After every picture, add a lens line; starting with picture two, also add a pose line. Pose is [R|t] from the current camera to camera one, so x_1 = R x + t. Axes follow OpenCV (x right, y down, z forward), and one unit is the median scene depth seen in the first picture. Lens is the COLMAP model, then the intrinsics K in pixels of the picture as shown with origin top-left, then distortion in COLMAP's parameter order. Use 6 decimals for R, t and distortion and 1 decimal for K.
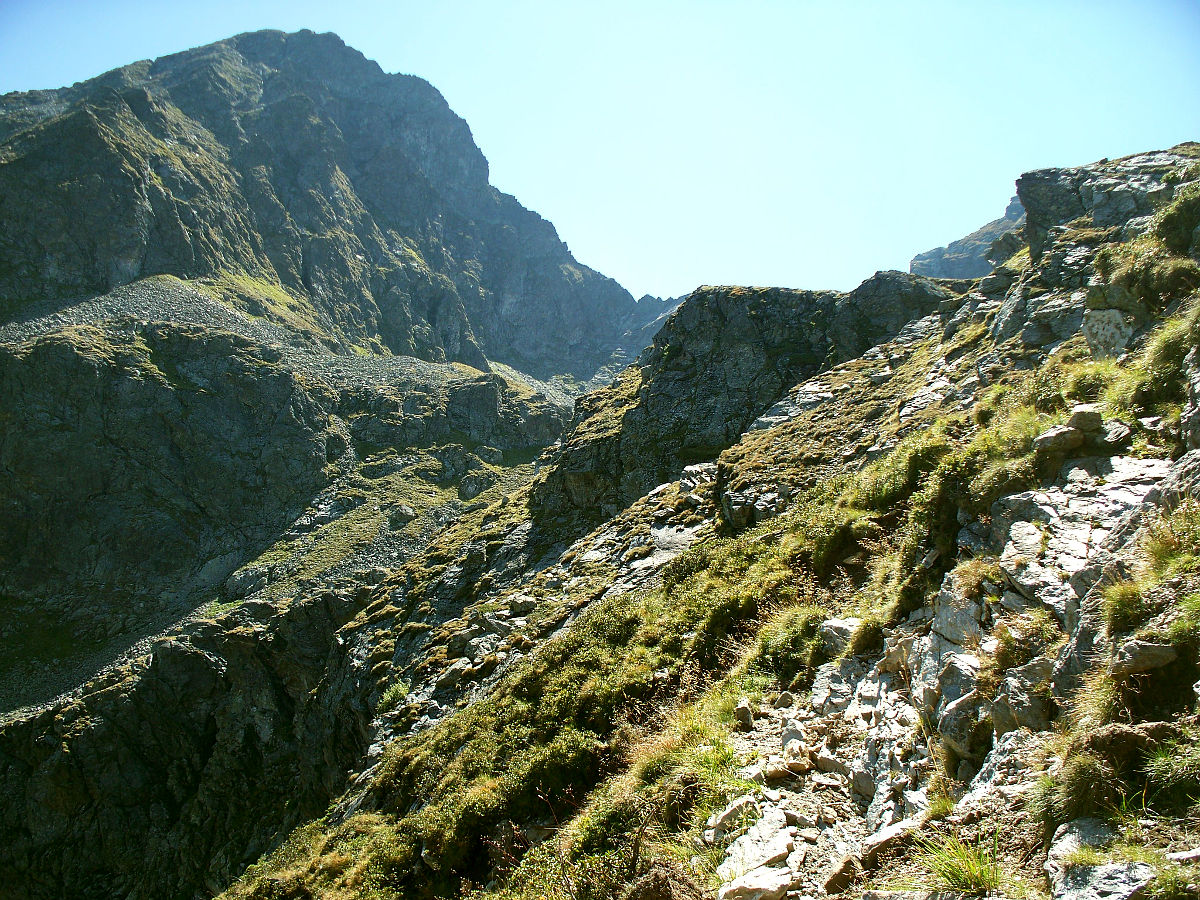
lens RADIAL K [[1249.5, 0, 586.7], [0, 1249.5, 474.6], [0, 0, 1]] dist [-0.216030, 0.252425]
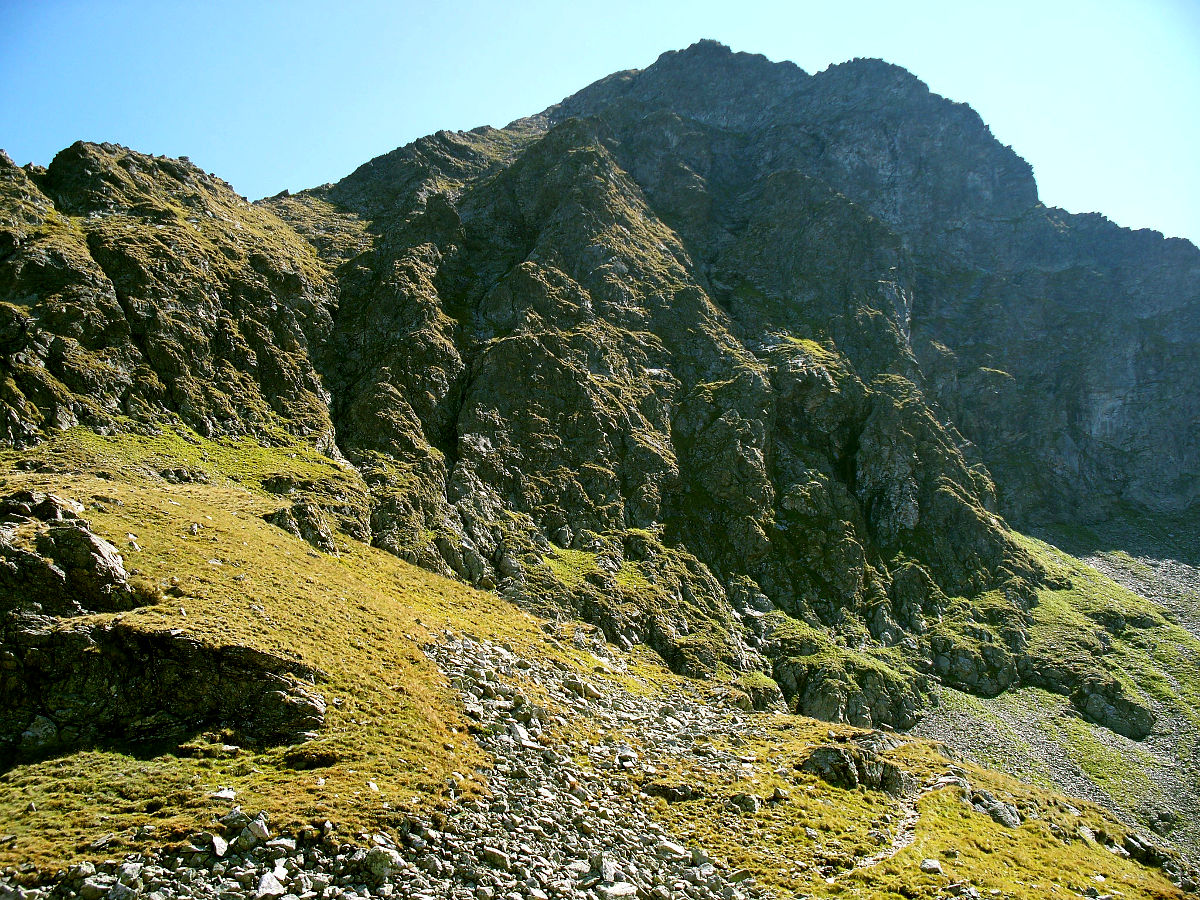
lens RADIAL K [[1609.7, 0, 600.0], [0, 1609.7, 450.0], [0, 0, 1]] dist [-0.022549, -0.045813]
pose [[0.845240, -0.252360, -0.471045, 0.057916], [0.151229, 0.958395, -0.242091, -0.004153], [0.512541, 0.133389, 0.848239, 0.373355]]
